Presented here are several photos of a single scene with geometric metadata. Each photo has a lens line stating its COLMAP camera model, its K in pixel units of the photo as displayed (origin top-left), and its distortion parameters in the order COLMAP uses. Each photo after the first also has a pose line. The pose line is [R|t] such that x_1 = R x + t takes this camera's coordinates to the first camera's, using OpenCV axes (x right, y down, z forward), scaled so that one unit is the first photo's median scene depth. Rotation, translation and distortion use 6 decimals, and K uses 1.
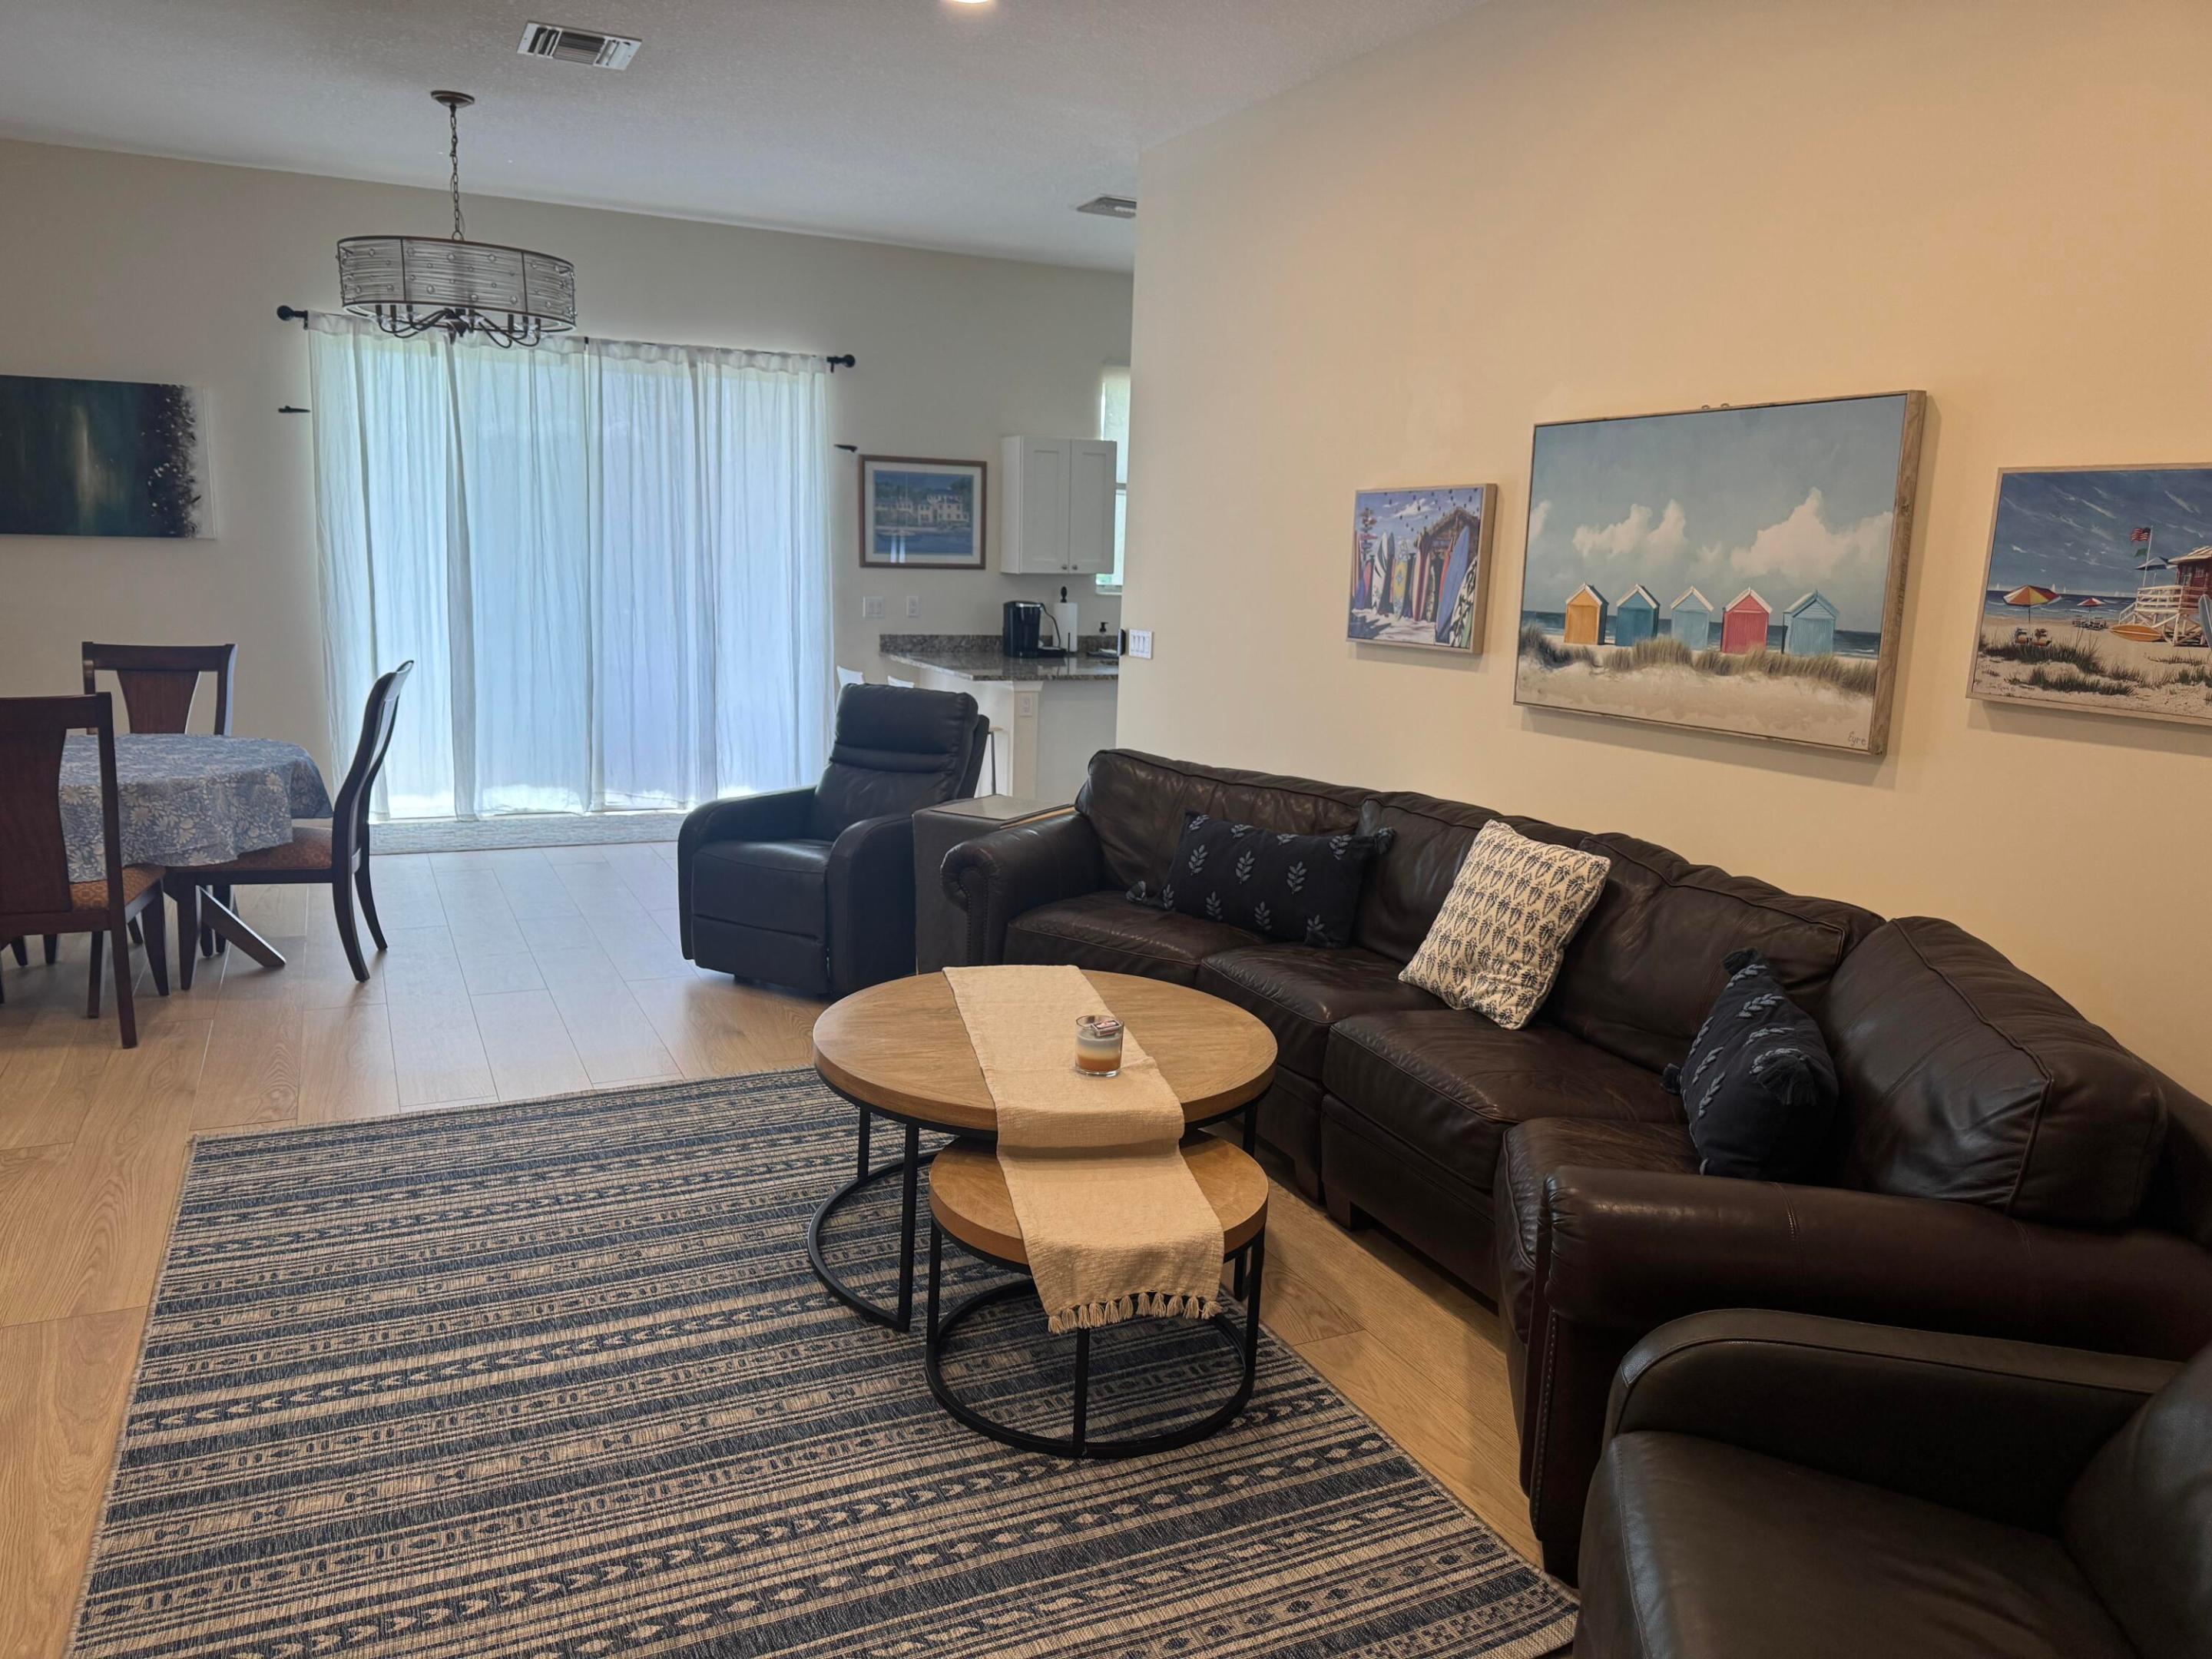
lens RADIAL K [[1571.1, 0, 1092.9], [0, 1571.1, 829.8], [0, 0, 1]] dist [0.029822, -0.035927]
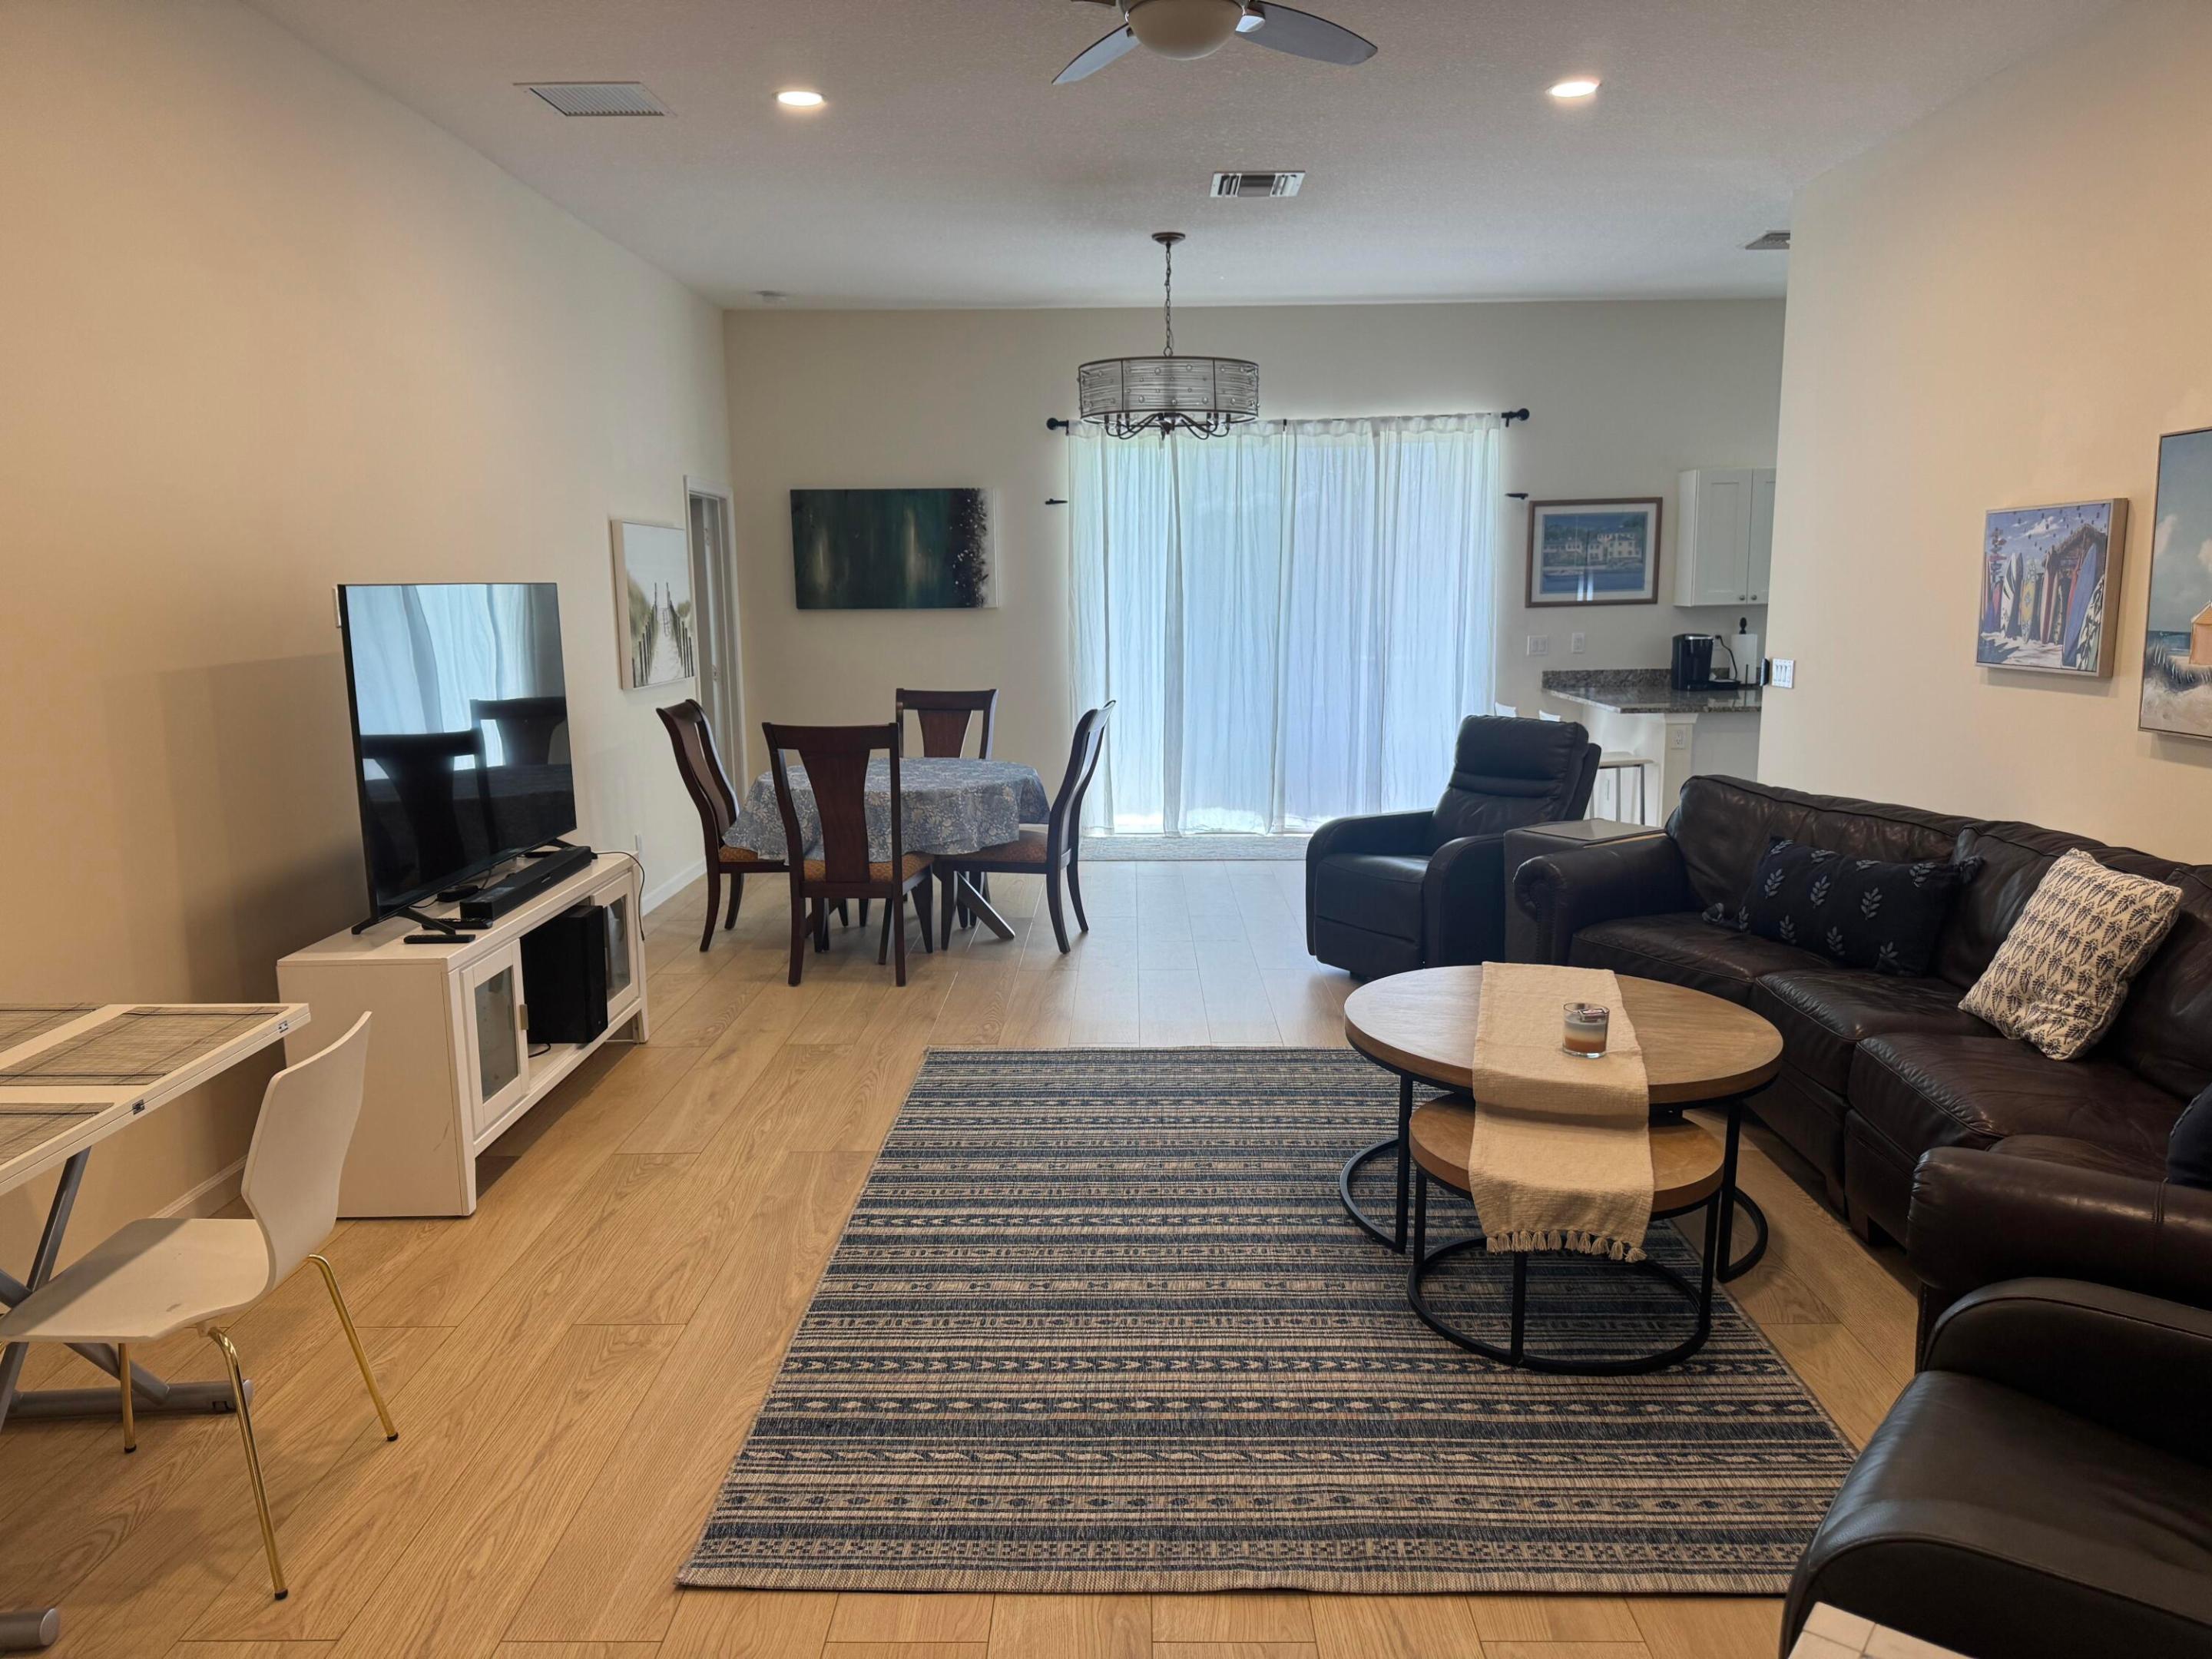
lens RADIAL K [[1539.1, 0, 1106.0], [0, 1539.1, 829.5], [0, 0, 1]] dist [0.167324, -0.301418]
pose [[0.895337, 0.029334, -0.444423, 0.192172], [-0.041650, 0.998971, -0.017972, 0.030408], [0.443438, 0.034601, 0.895637, -0.161564]]
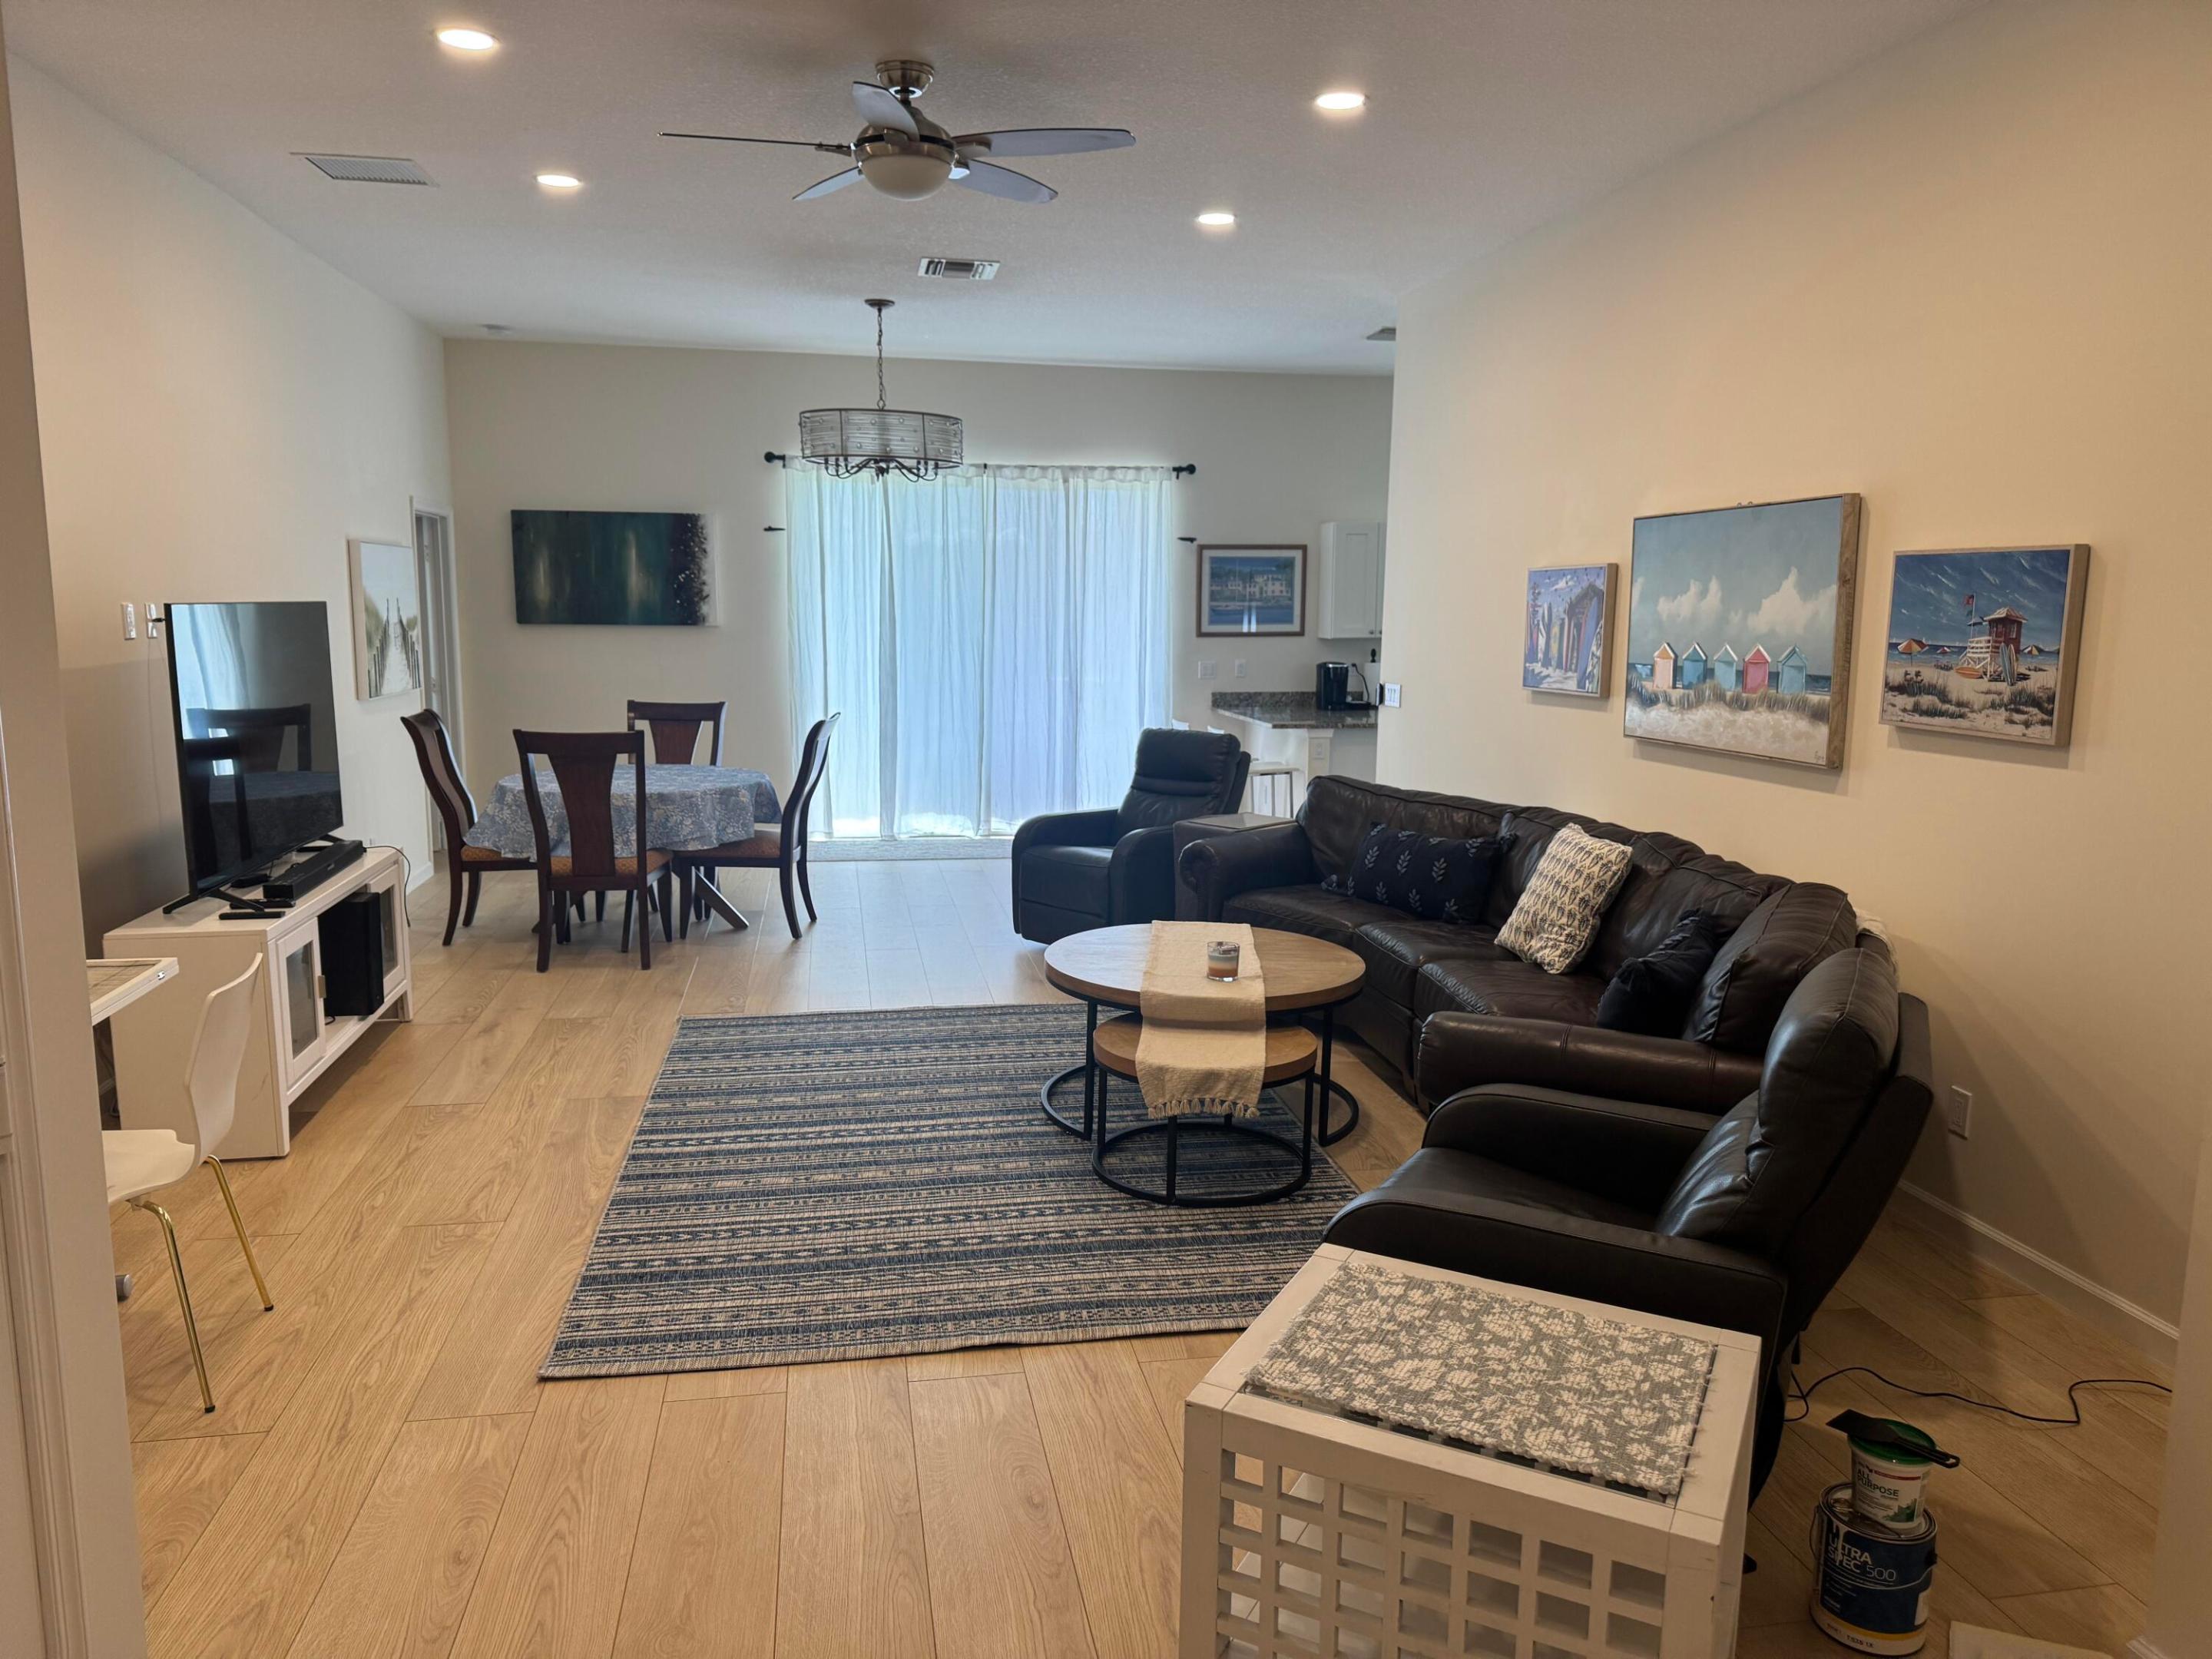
lens RADIAL K [[1539.1, 0, 1106.0], [0, 1539.1, 829.5], [0, 0, 1]] dist [0.167324, -0.301418]
pose [[0.964121, 0.015382, -0.265016, 0.285919], [-0.026160, 0.998966, -0.037187, 0.072816], [0.264170, 0.042786, 0.963527, -0.447564]]
